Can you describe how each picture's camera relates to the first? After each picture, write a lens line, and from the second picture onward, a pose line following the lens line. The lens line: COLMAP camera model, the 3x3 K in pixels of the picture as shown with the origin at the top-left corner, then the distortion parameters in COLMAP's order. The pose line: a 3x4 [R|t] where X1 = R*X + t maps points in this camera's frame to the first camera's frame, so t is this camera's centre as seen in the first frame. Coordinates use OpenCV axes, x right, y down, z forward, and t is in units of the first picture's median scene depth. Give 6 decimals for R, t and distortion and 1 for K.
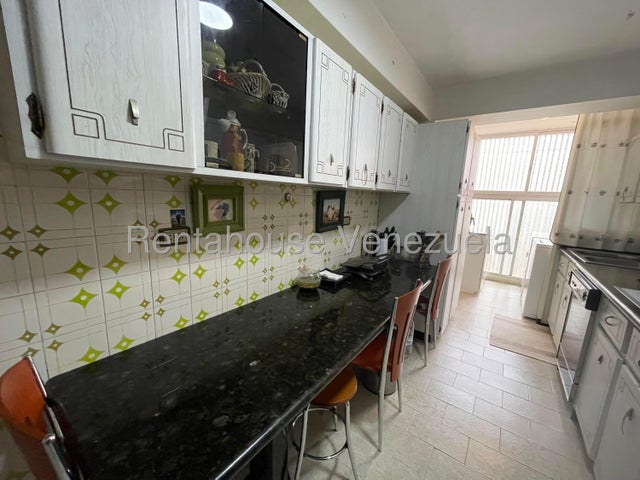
lens RADIAL K [[259.7, 0, 319.3], [0, 259.7, 242.8], [0, 0, 1]] dist [0.000643, 0.000317]
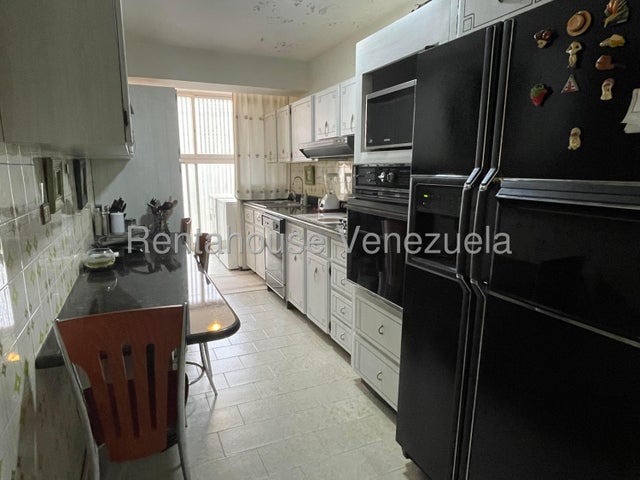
lens RADIAL K [[392.9, 0, 320.2], [0, 392.9, 241.4], [0, 0, 1]] dist [0.000493, -0.000192]
pose [[0.487363, -0.199759, 0.850043, -0.473859], [0.174804, 0.976095, 0.129159, 0.023355], [-0.855524, 0.085643, 0.510632, -0.208317]]
